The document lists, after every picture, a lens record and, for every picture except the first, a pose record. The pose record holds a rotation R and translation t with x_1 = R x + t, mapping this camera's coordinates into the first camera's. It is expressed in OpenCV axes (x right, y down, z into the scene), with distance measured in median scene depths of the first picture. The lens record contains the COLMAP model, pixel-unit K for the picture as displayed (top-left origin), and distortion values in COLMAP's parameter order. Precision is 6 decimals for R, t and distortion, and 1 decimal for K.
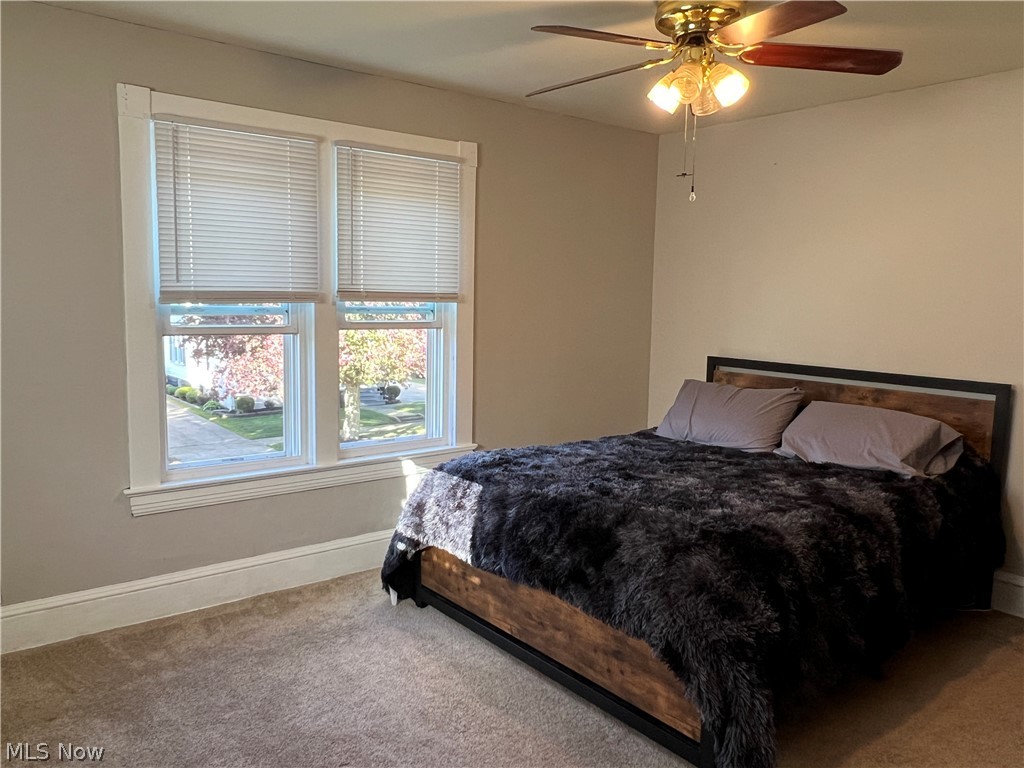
lens RADIAL K [[778.5, 0, 511.0], [0, 778.5, 381.4], [0, 0, 1]] dist [0.026849, -0.011759]
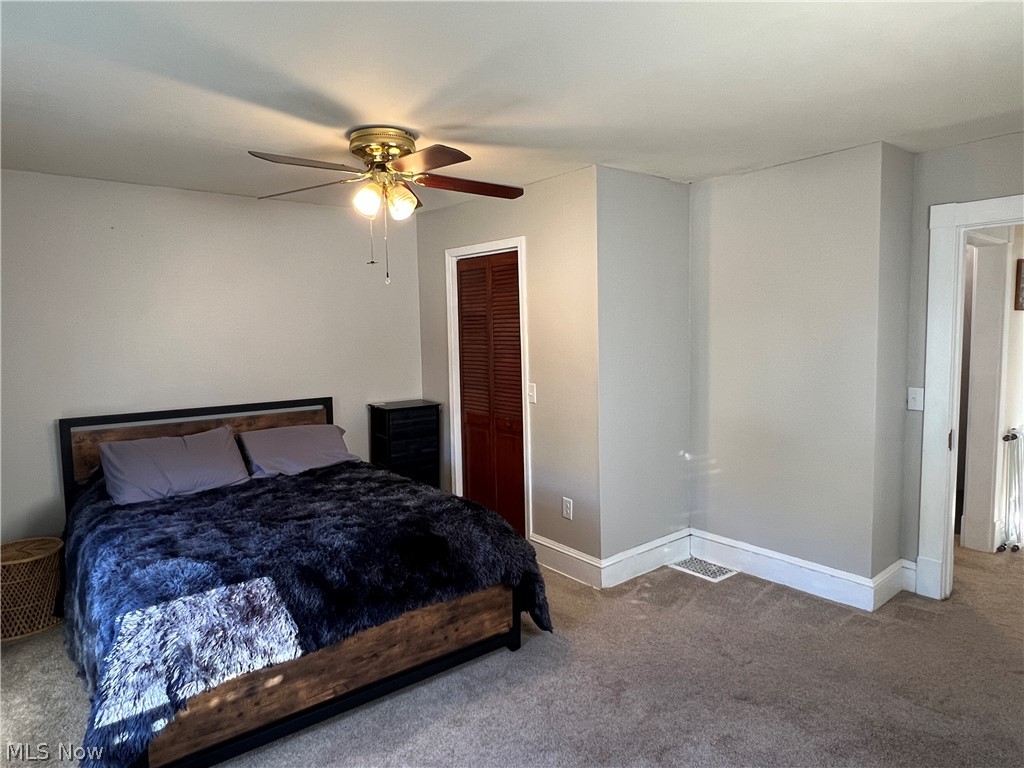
lens RADIAL K [[619.6, 0, 510.7], [0, 619.6, 381.2], [0, 0, 1]] dist [0.002352, -0.000418]
pose [[0.013141, -0.105586, 0.994323, -0.792392], [0.132784, 0.985787, 0.102924, -0.138147], [-0.991058, 0.130678, 0.026975, 0.734020]]
